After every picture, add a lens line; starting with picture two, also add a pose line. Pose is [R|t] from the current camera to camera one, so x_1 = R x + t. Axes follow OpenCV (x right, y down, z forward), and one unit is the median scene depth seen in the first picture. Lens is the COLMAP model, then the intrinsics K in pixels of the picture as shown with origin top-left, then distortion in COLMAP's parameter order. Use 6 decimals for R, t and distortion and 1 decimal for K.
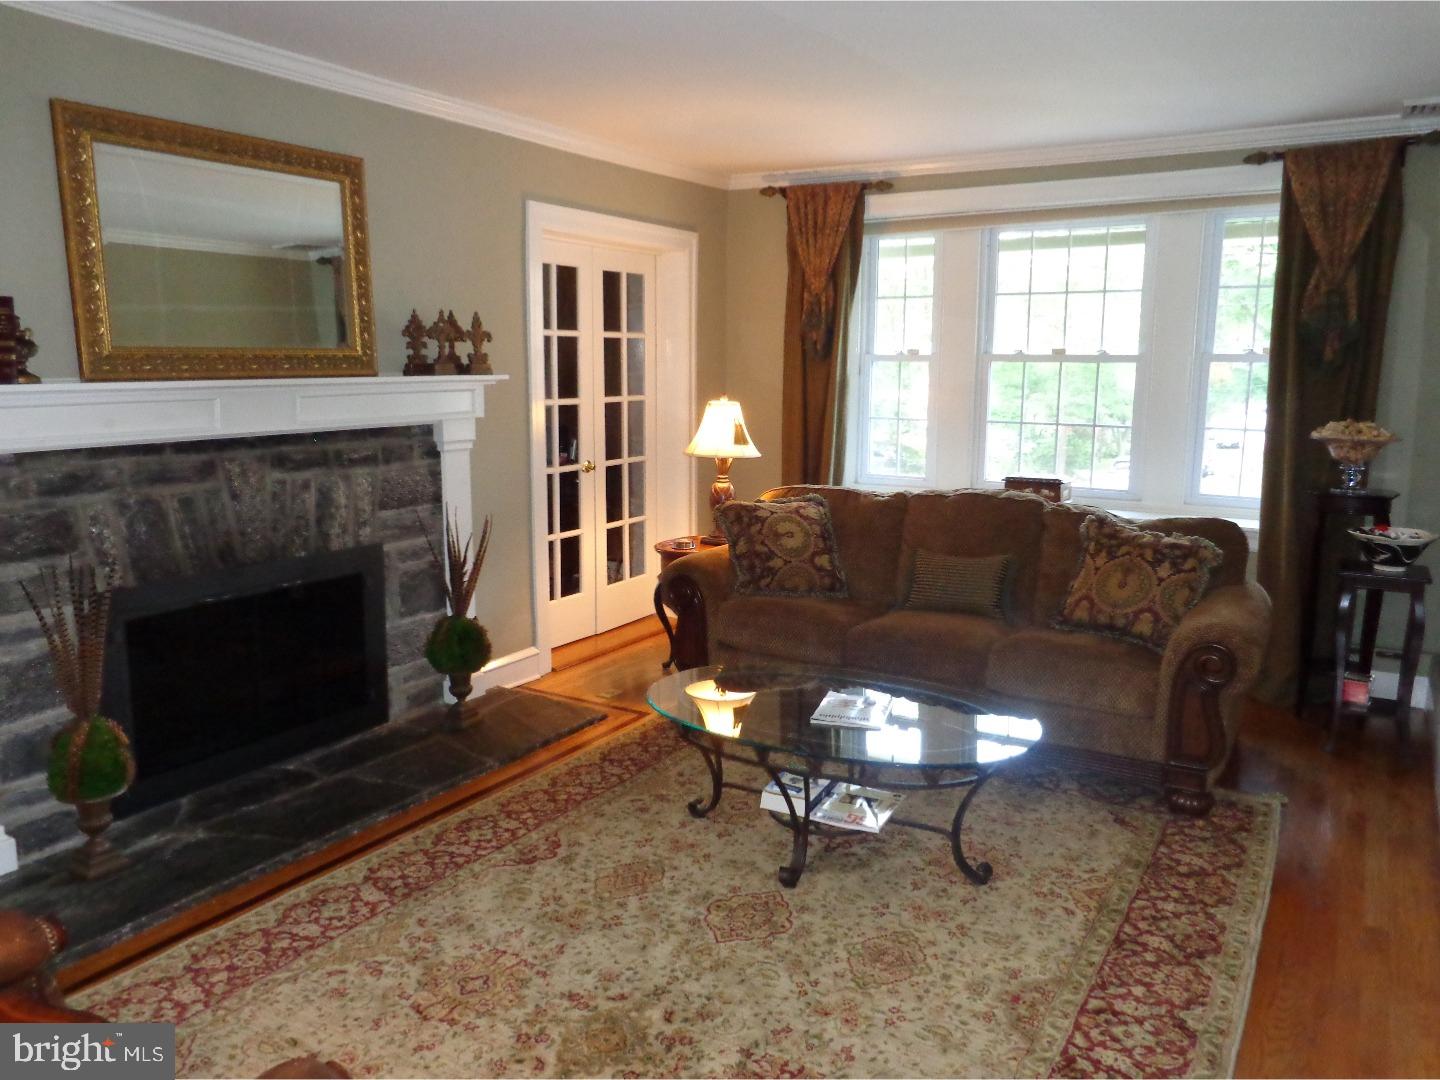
lens RADIAL K [[1060.6, 0, 719.9], [0, 1060.6, 542.9], [0, 0, 1]] dist [0.006228, -0.002030]
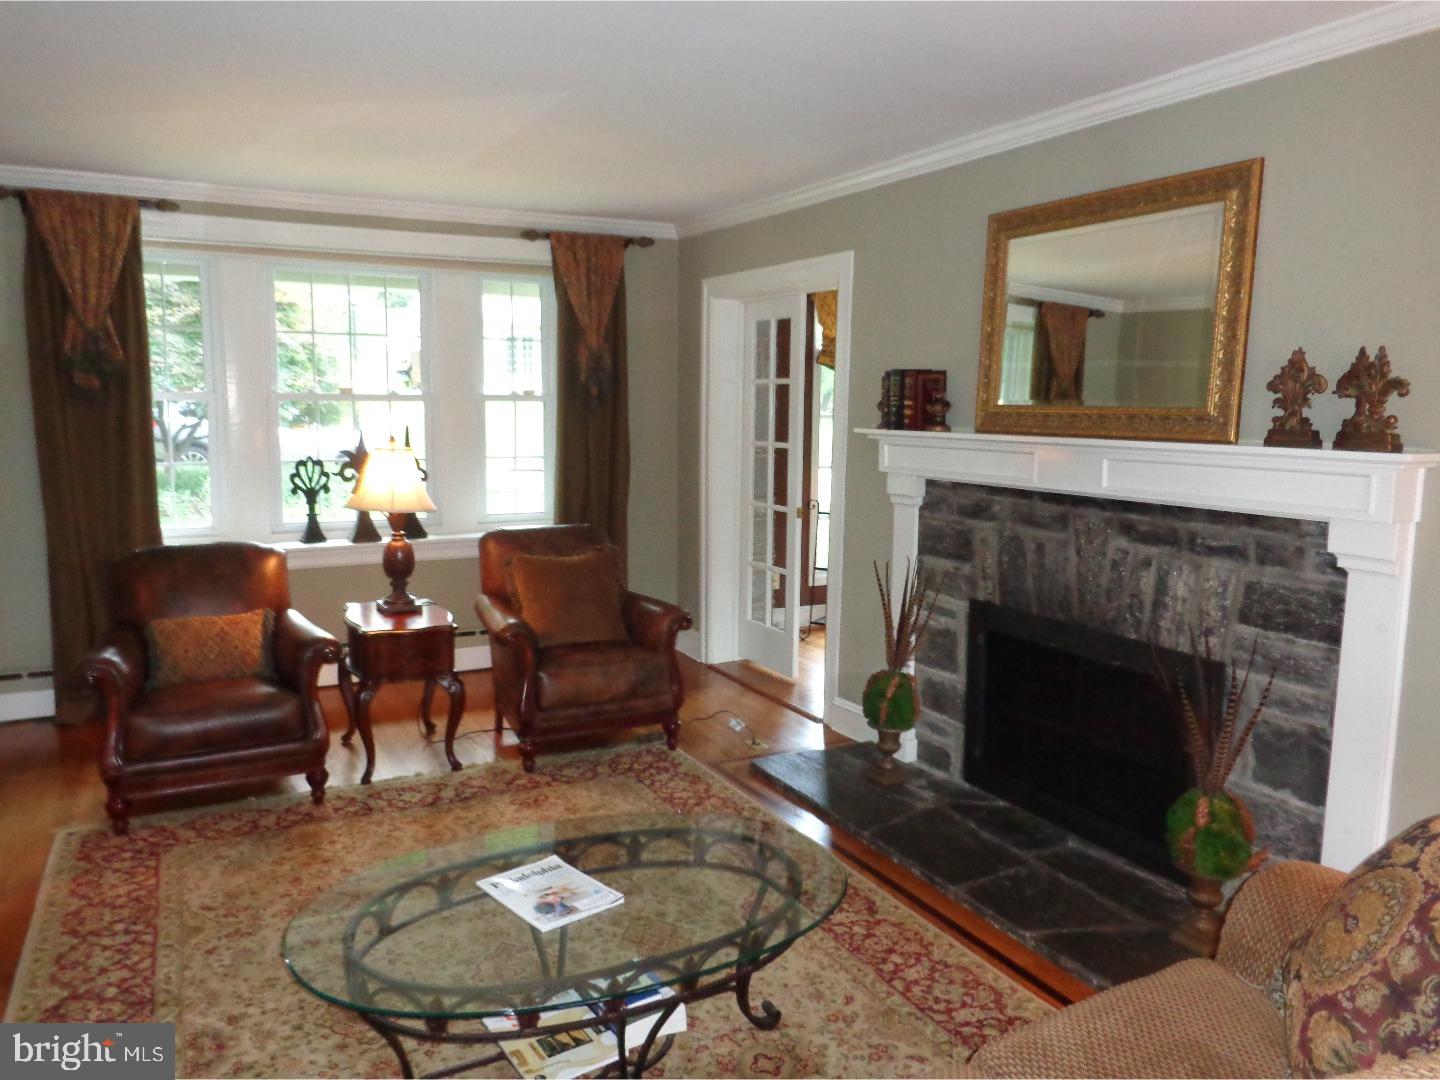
lens RADIAL K [[1060.6, 0, 719.1], [0, 1060.6, 541.7], [0, 0, 1]] dist [0.006228, -0.002030]
pose [[-0.502860, 0.110144, -0.857321, 0.533420], [-0.158134, 0.963385, 0.216524, -0.203023], [0.849780, 0.244453, -0.467030, 1.099341]]
